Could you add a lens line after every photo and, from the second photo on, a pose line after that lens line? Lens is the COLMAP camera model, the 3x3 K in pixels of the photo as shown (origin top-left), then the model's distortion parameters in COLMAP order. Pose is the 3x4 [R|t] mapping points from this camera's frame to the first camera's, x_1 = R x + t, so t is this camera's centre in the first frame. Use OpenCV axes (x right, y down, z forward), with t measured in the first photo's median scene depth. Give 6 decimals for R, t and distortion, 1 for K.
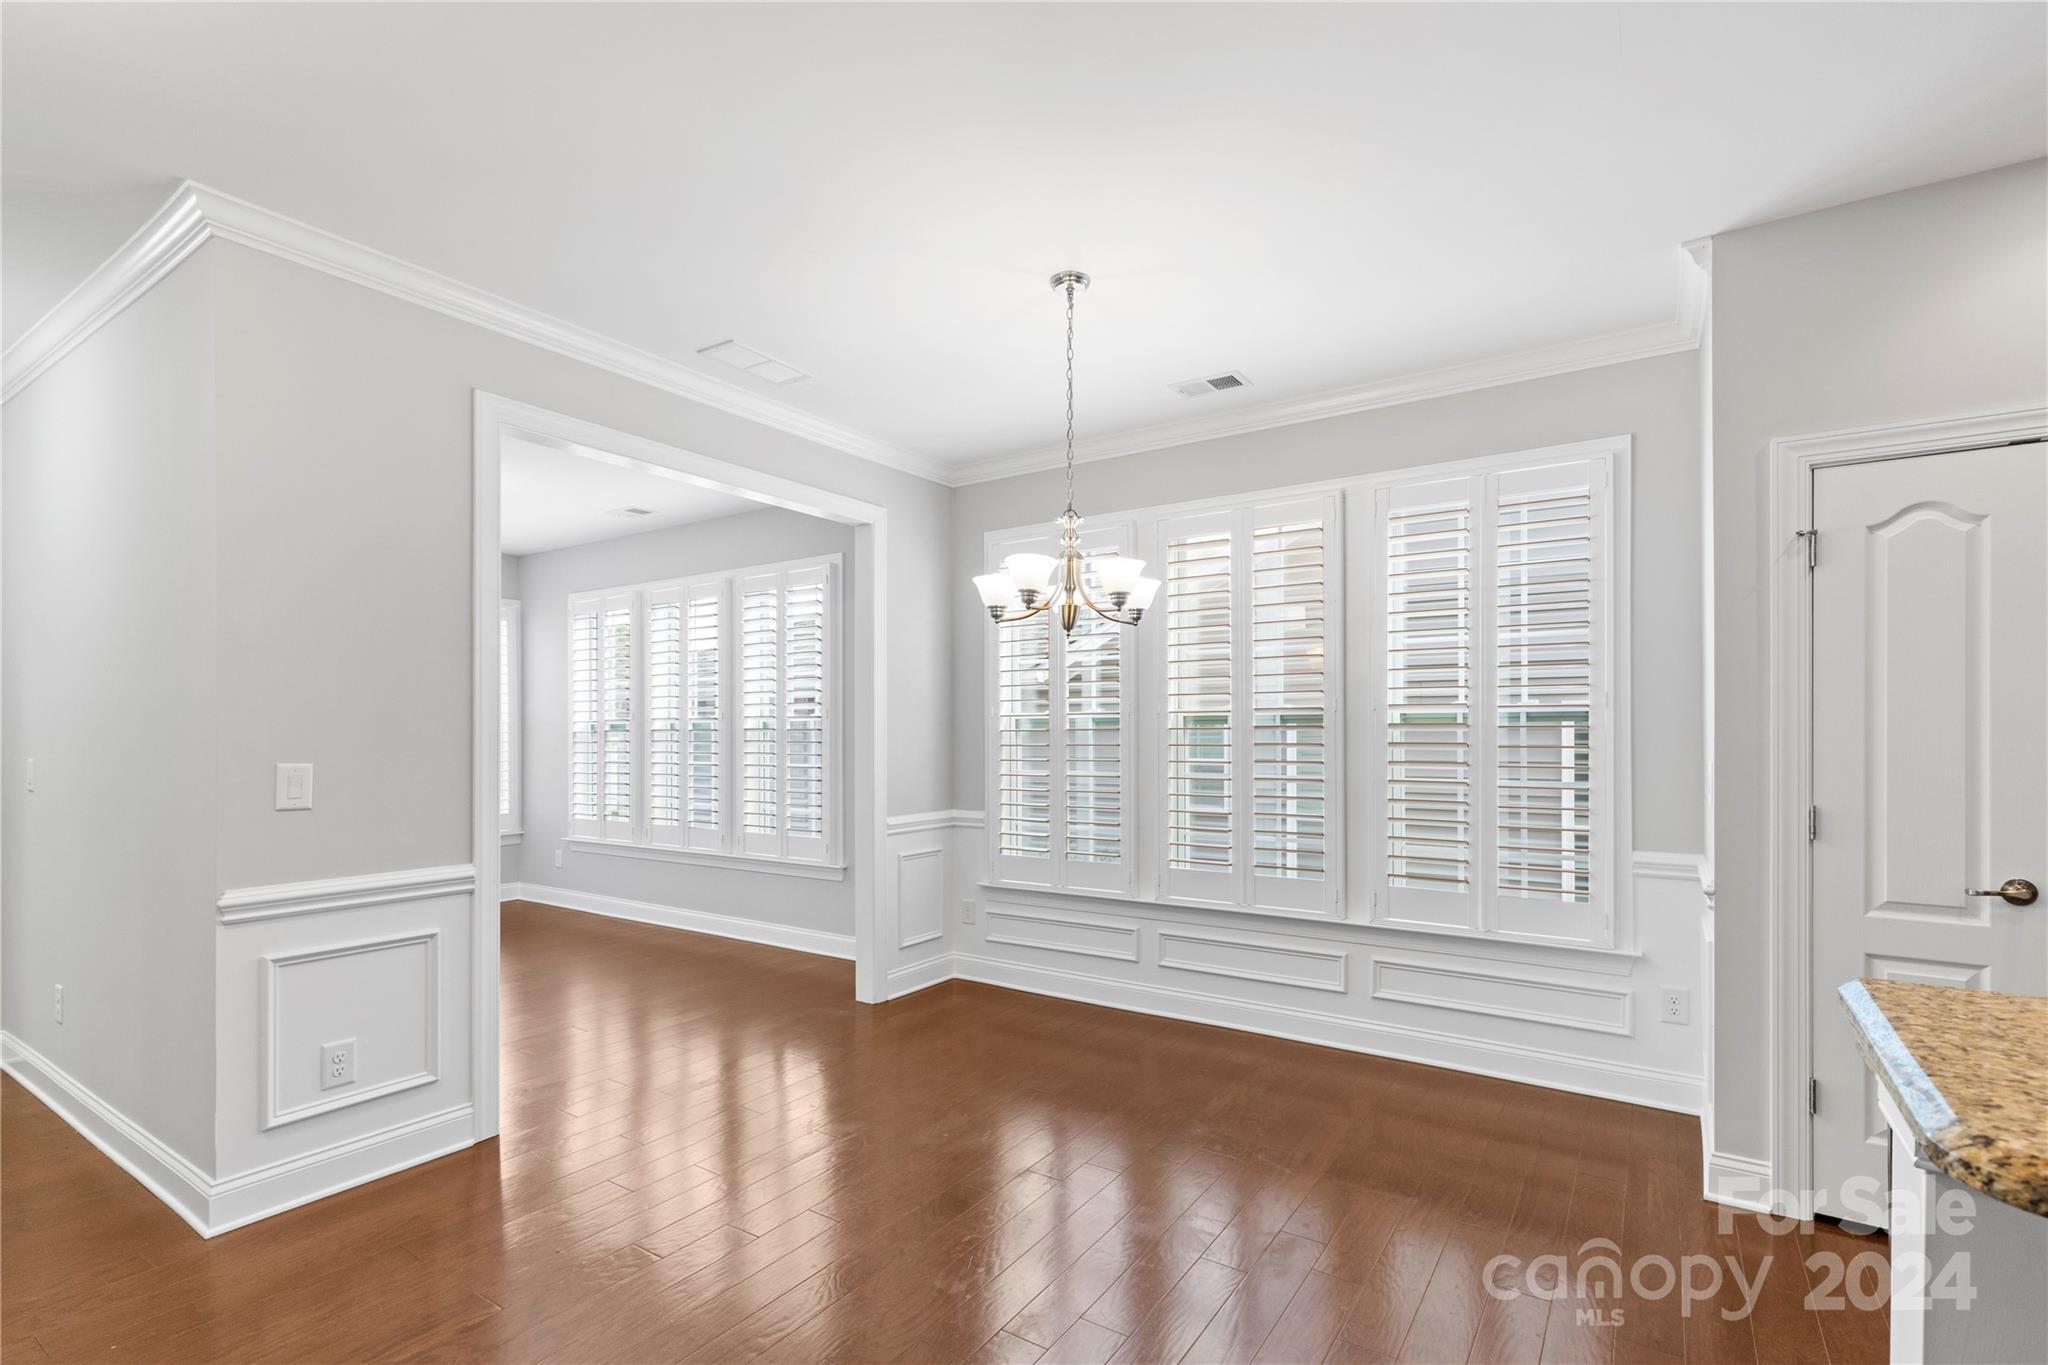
lens RADIAL K [[944.8, 0, 1044.5], [0, 944.8, 737.7], [0, 0, 1]] dist [-0.002694, -0.000227]
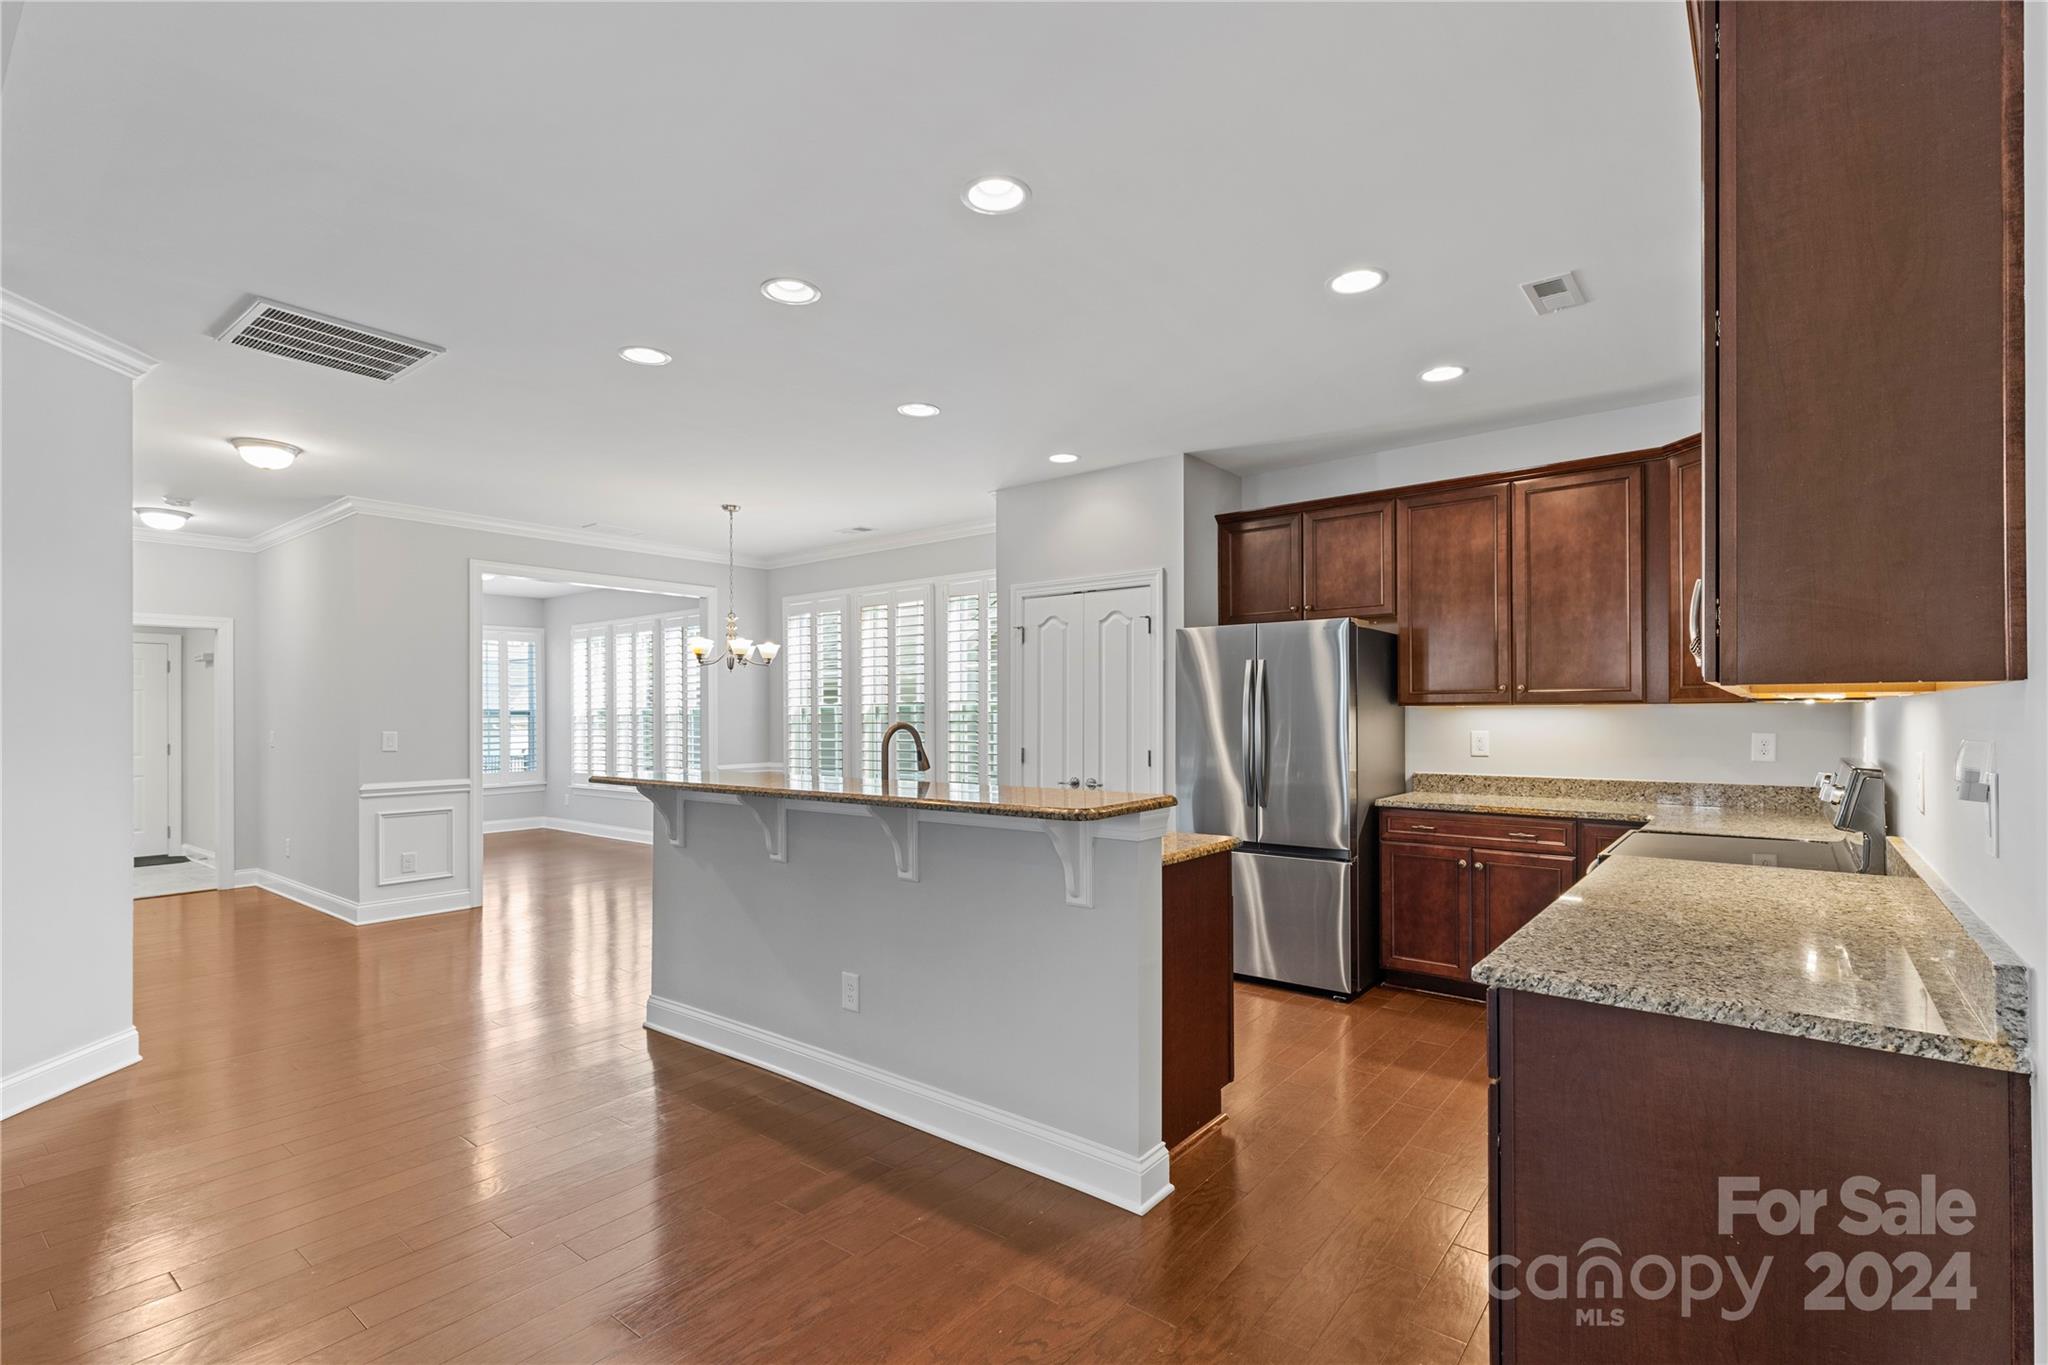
lens RADIAL K [[944.8, 0, 1049.1], [0, 944.8, 712.7], [0, 0, 1]] dist [-0.002694, -0.000227]
pose [[0.997044, -0.005076, -0.076666, 0.544069], [0.004560, 0.999966, -0.006914, 0.002535], [0.076698, 0.006544, 0.997033, -0.649543]]
